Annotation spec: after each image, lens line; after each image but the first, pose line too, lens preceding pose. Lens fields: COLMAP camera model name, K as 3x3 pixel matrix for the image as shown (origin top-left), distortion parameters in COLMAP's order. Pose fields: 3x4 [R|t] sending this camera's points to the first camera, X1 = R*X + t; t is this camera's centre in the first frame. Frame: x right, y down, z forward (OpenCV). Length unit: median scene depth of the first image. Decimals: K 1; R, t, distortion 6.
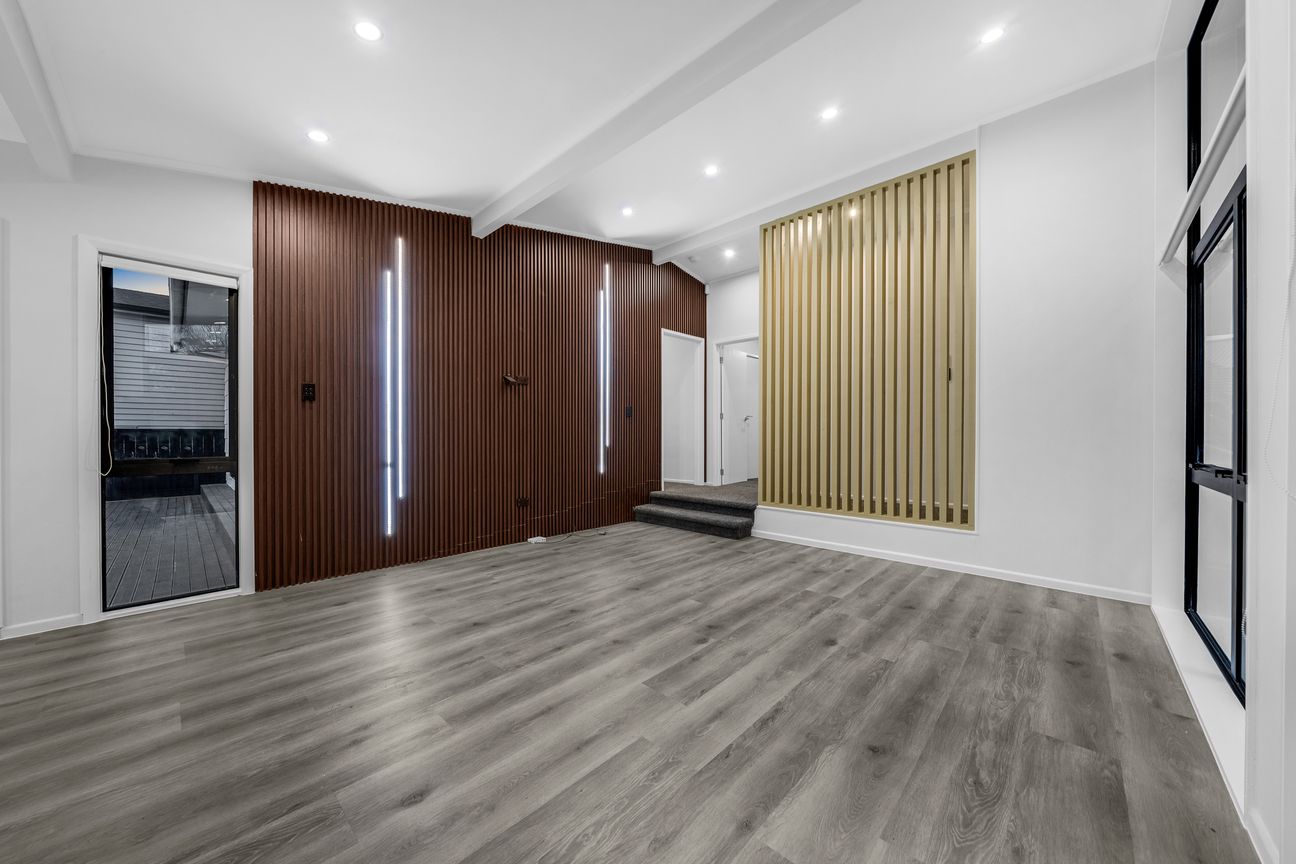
lens RADIAL K [[454.4, 0, 652.7], [0, 454.4, 438.5], [0, 0, 1]] dist [-0.006197, -0.000111]
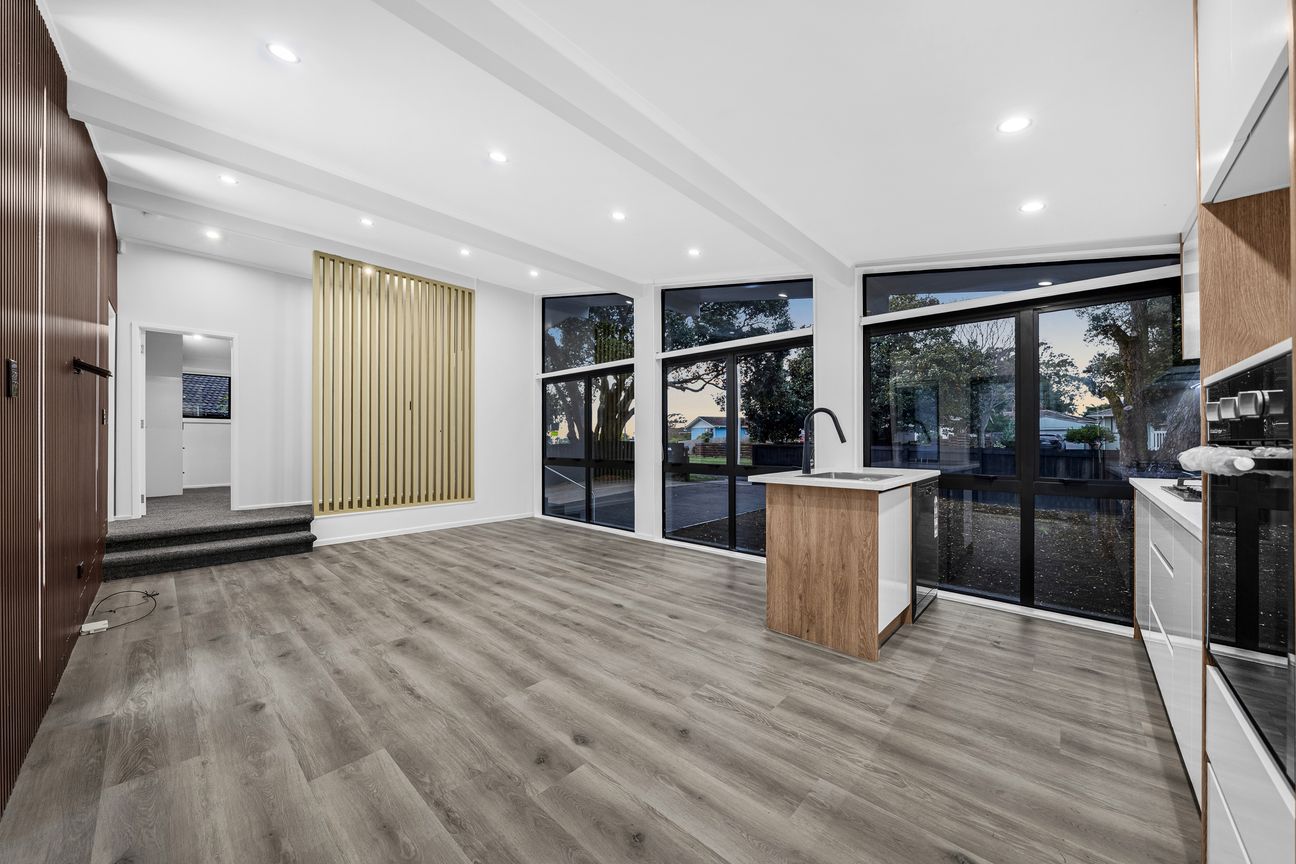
lens RADIAL K [[454.4, 0, 652.7], [0, 454.4, 438.5], [0, 0, 1]] dist [-0.006197, -0.000111]
pose [[-0.019551, 0.003429, 0.999803, -1.264822], [0.005714, 0.999978, -0.003318, -0.037991], [-0.999793, 0.005648, -0.019570, 0.366185]]
